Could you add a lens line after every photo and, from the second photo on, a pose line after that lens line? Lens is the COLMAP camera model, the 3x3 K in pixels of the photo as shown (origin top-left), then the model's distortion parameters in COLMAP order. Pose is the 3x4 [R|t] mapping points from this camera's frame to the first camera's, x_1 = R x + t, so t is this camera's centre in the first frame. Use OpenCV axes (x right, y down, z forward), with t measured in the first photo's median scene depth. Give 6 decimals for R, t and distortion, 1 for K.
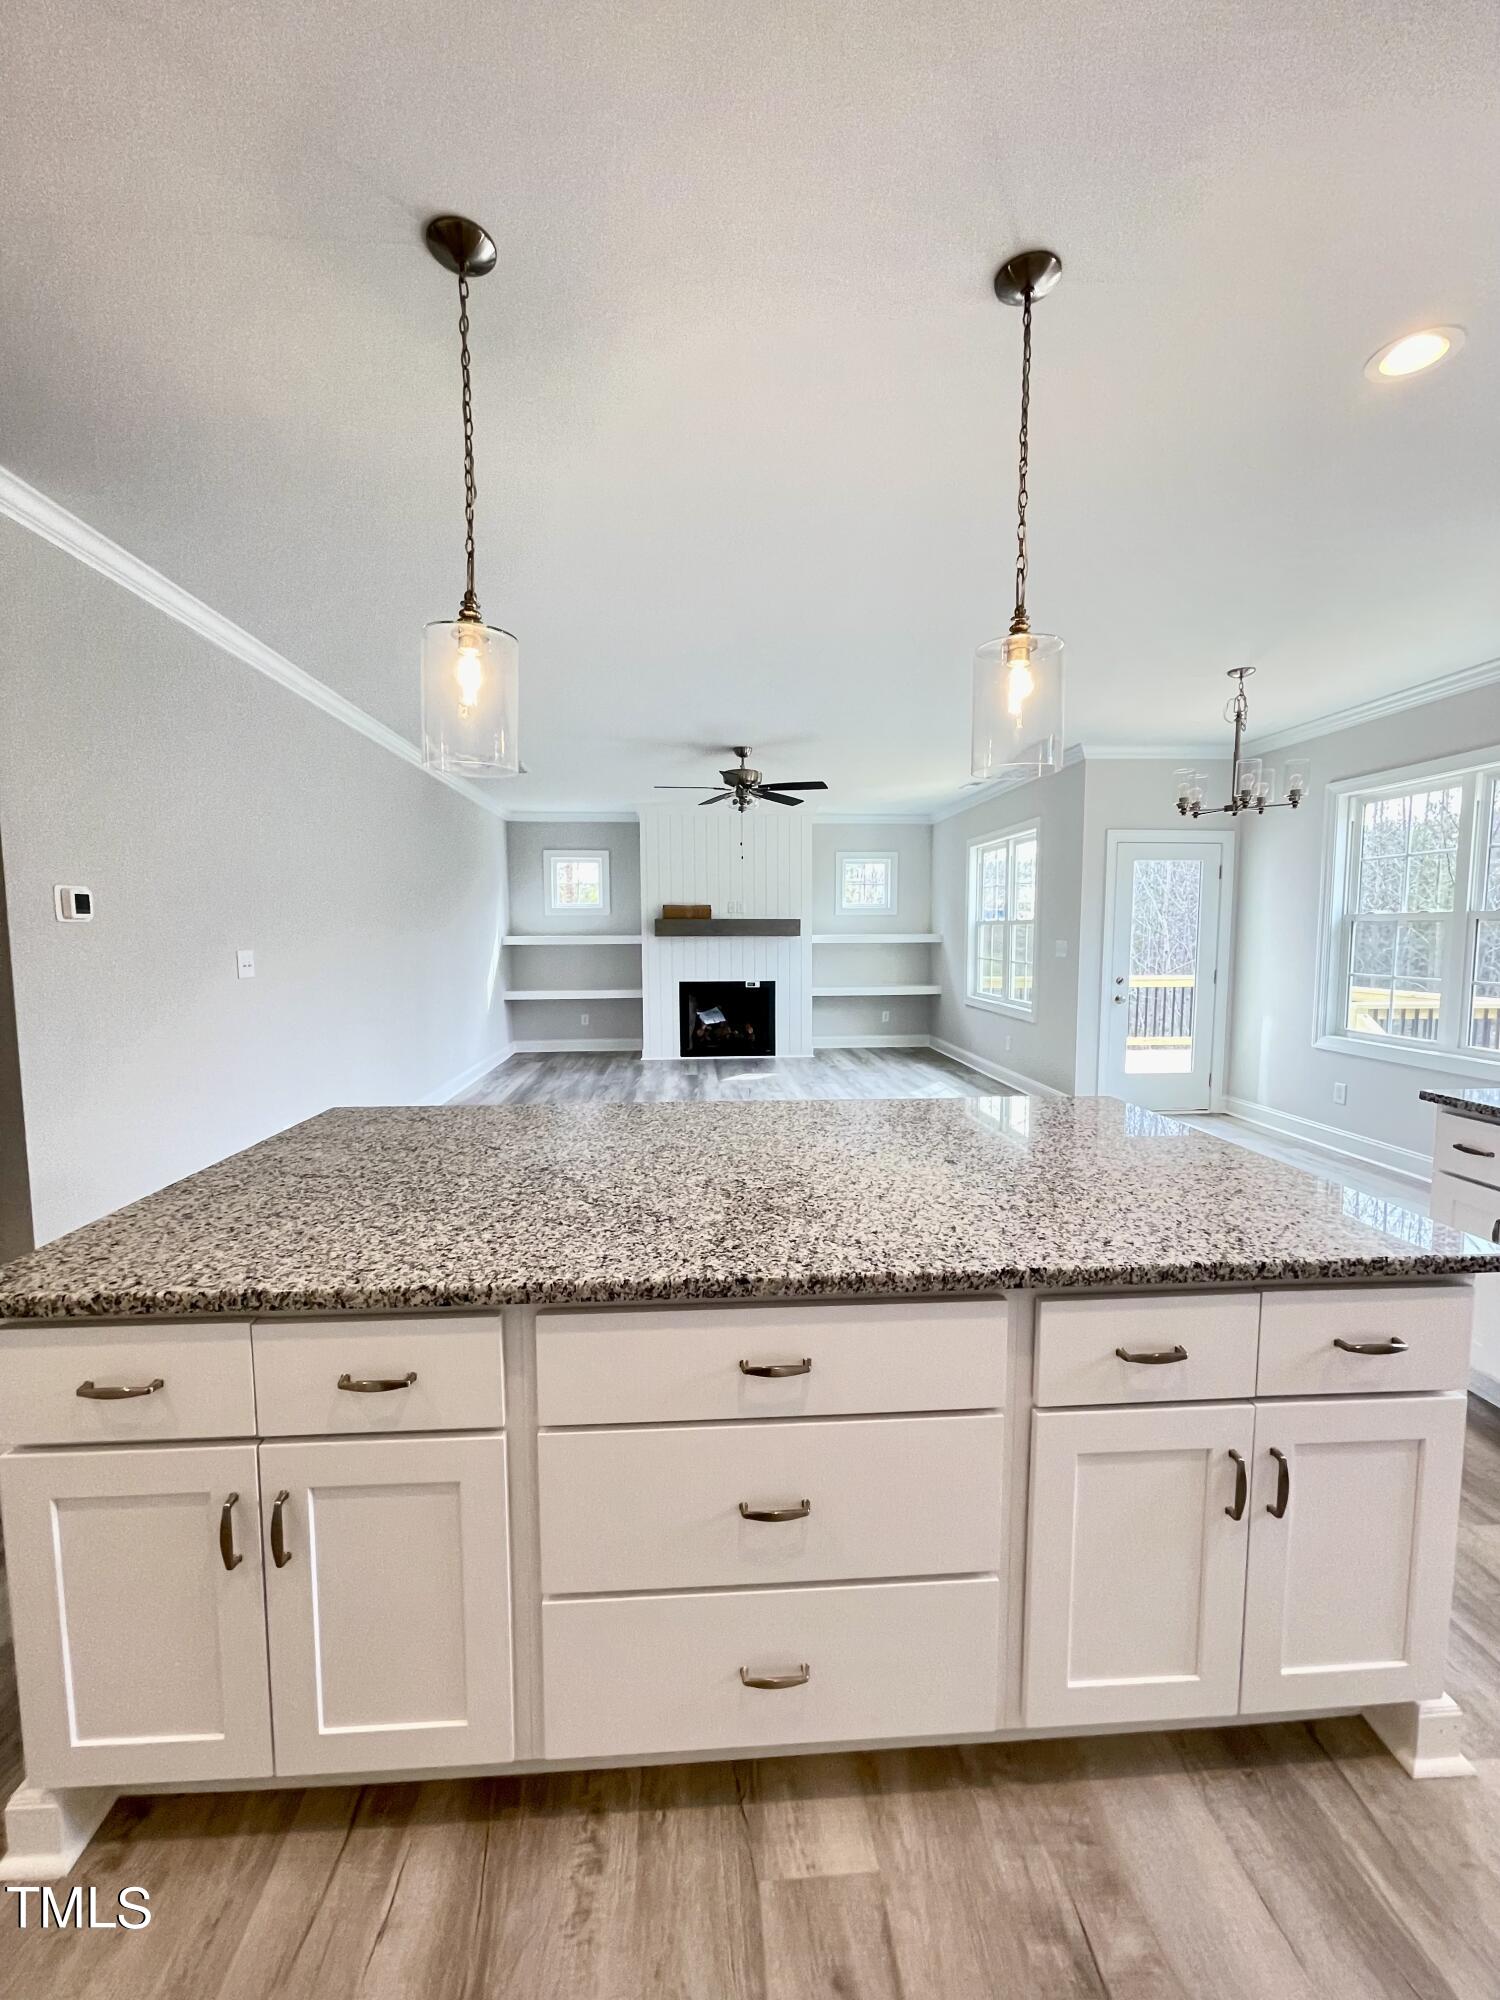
lens RADIAL K [[797.1, 0, 754.3], [0, 797.1, 998.8], [0, 0, 1]] dist [-0.004148, -0.000935]
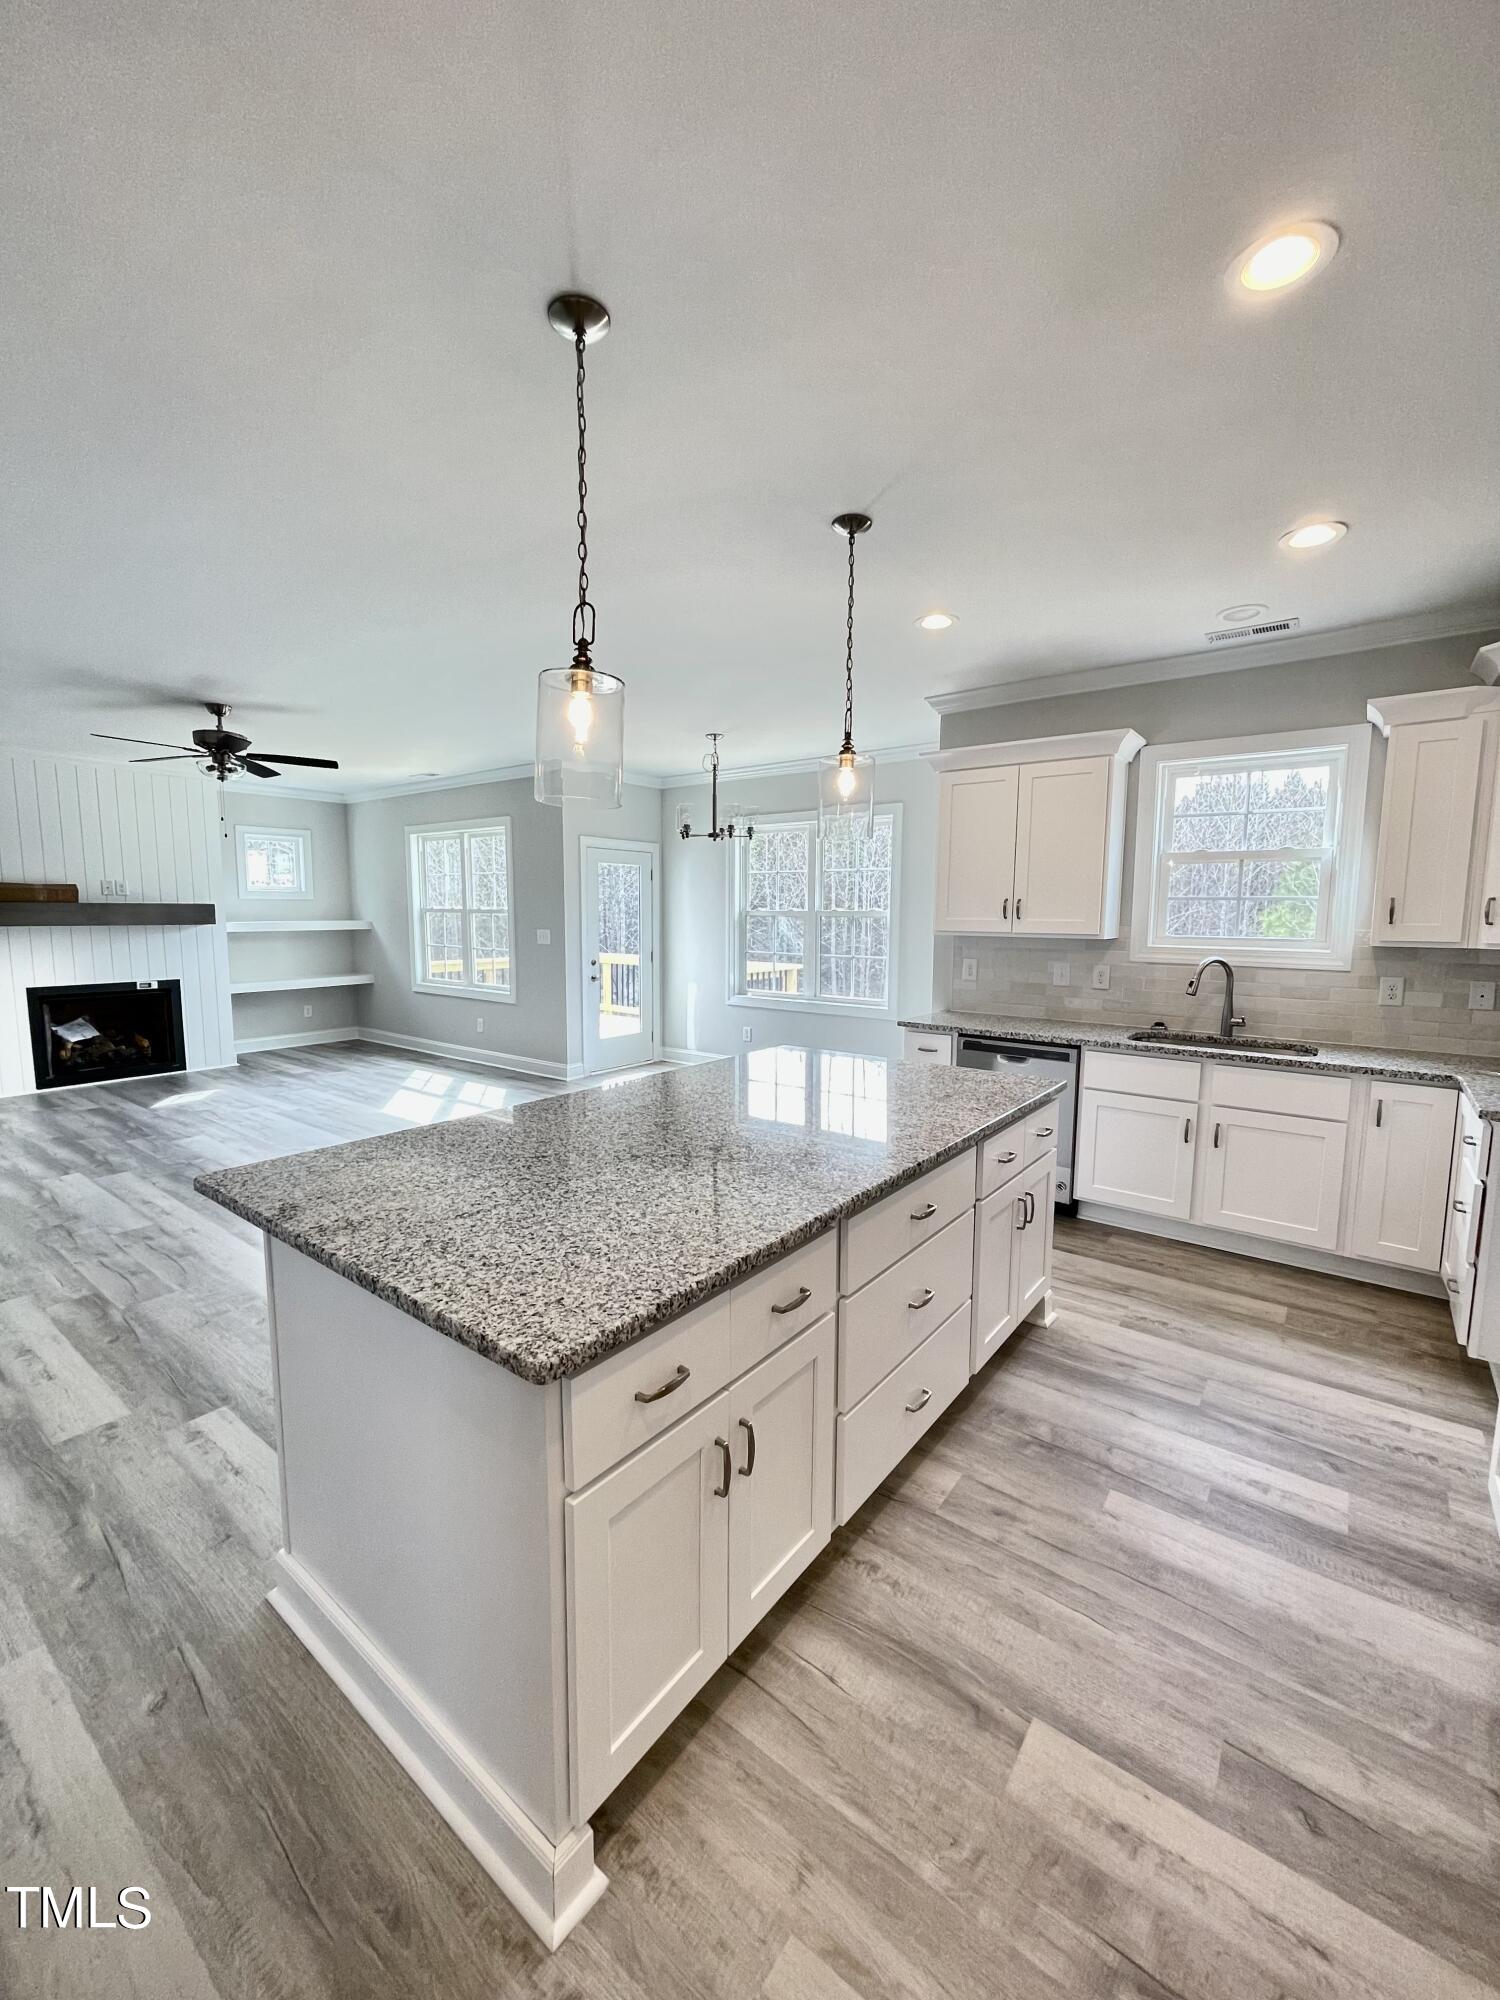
lens RADIAL K [[797.1, 0, 743.7], [0, 797.1, 997.9], [0, 0, 1]] dist [-0.004148, -0.000935]
pose [[0.666334, -0.076075, 0.741763, -0.289218], [0.056331, 0.997075, 0.051656, -0.019094], [-0.743523, 0.007364, 0.668670, 0.031784]]
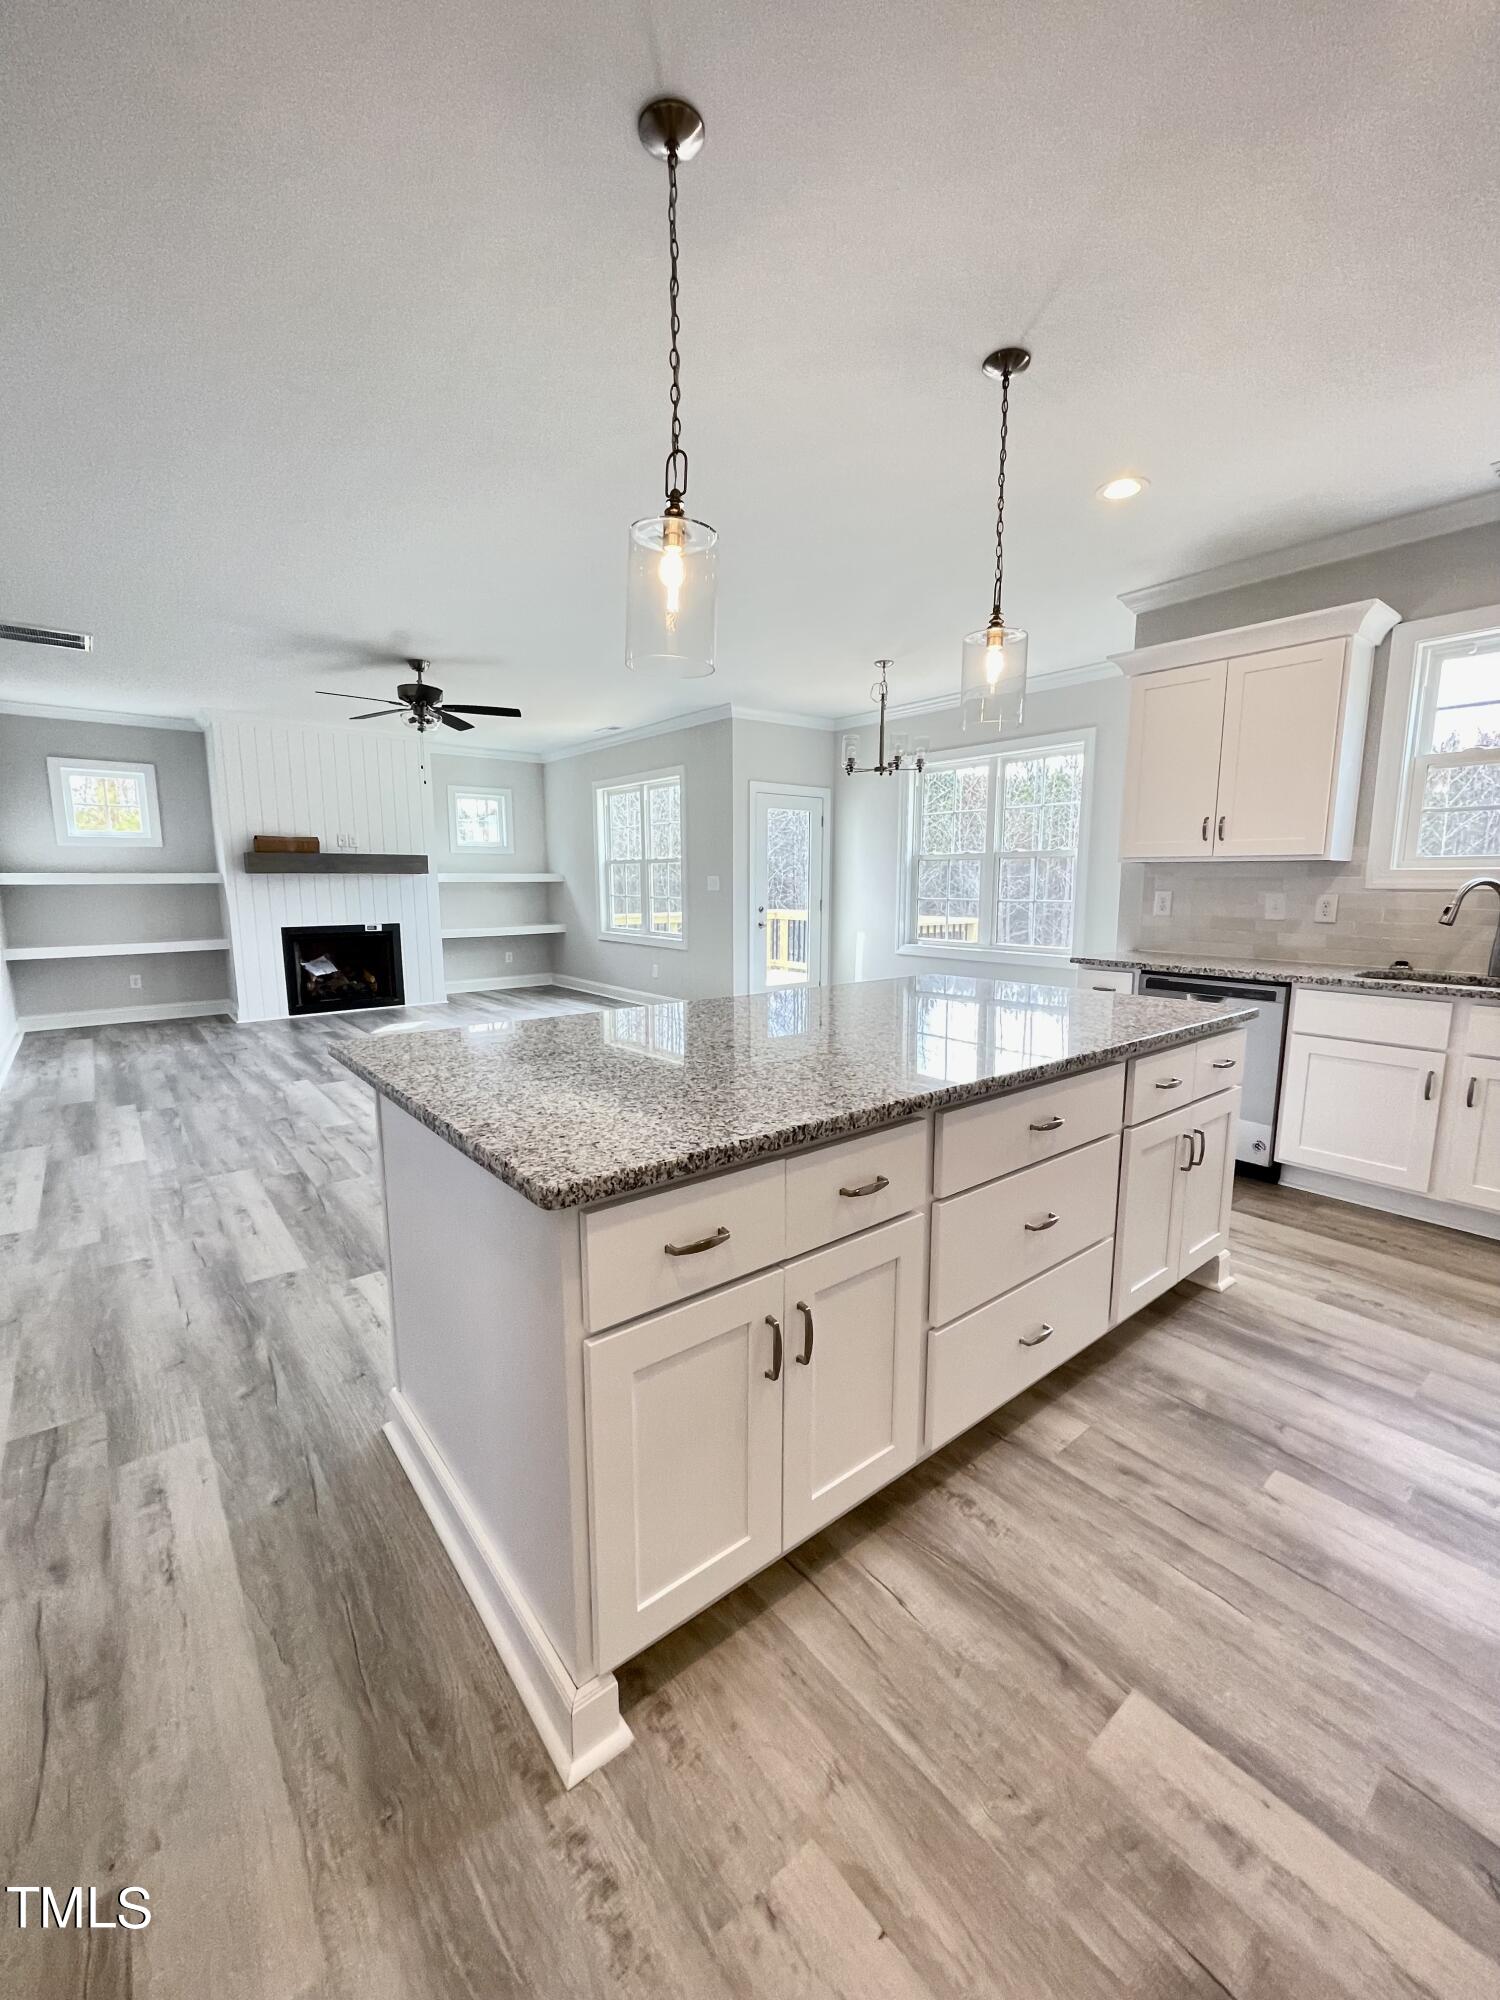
lens RADIAL K [[797.1, 0, 746.1], [0, 797.1, 998.6], [0, 0, 1]] dist [-0.004148, -0.000935]
pose [[0.822362, -0.083248, 0.562841, -0.250940], [0.047891, 0.995855, 0.077321, 0.018119], [-0.566945, -0.036631, 0.822941, 0.022039]]
